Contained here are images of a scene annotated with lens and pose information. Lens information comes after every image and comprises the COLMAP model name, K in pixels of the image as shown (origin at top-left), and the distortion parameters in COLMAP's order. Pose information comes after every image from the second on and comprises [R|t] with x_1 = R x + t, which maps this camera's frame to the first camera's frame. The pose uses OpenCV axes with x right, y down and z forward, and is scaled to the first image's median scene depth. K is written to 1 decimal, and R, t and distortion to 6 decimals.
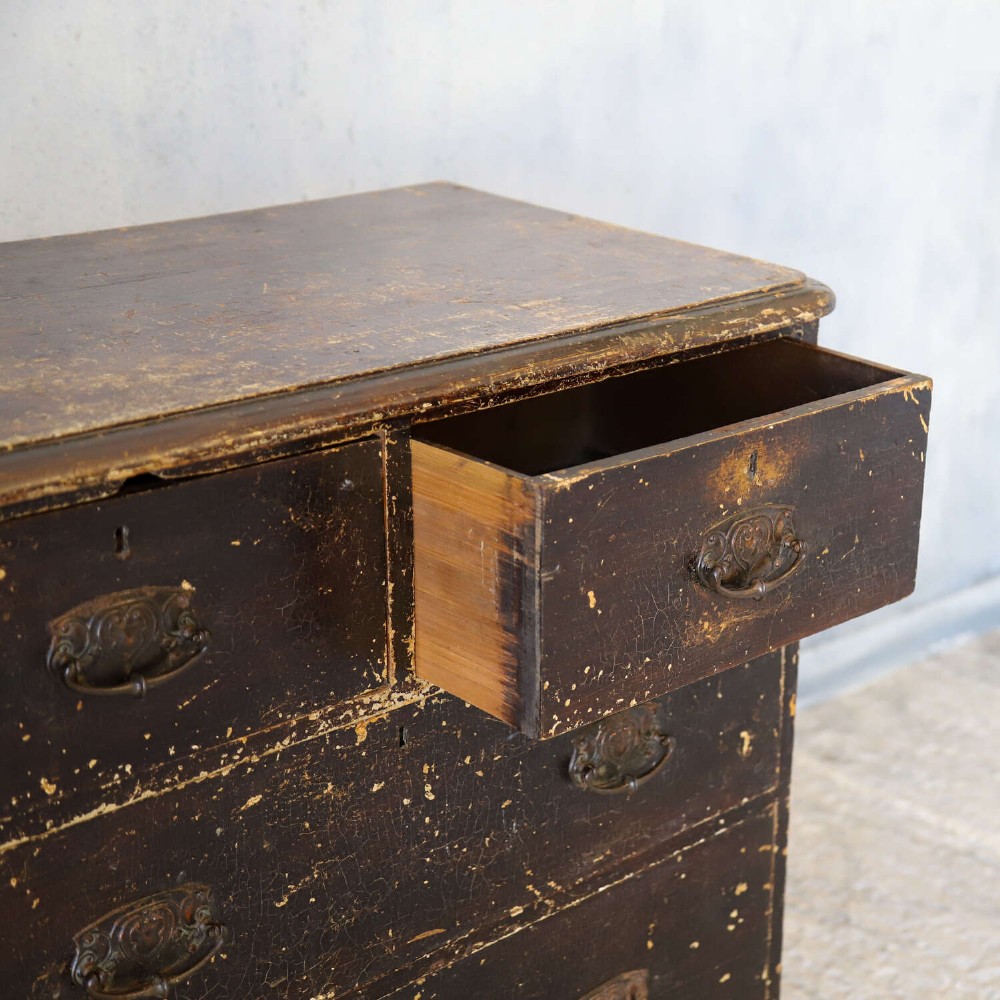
lens RADIAL K [[2029.9, 0, 638.9], [0, 2029.9, 552.1], [0, 0, 1]] dist [0.164146, 0.000000]
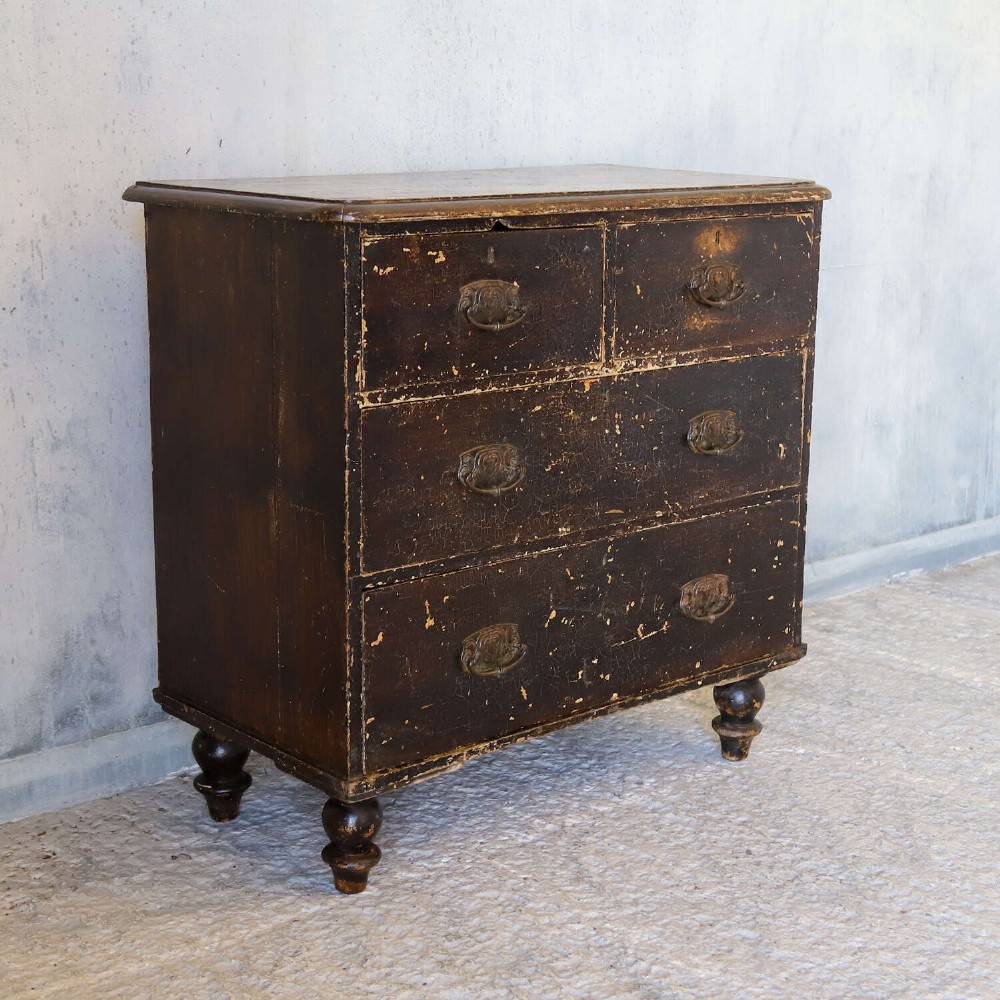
lens RADIAL K [[1936.2, 0, 511.9], [0, 1936.2, 511.1], [0, 0, 1]] dist [0.044583, 0.000000]
pose [[0.998246, -0.000673, -0.059204, -0.098914], [-0.007140, 0.991270, -0.131654, 0.446244], [0.058776, 0.131846, 0.989526, -0.798643]]
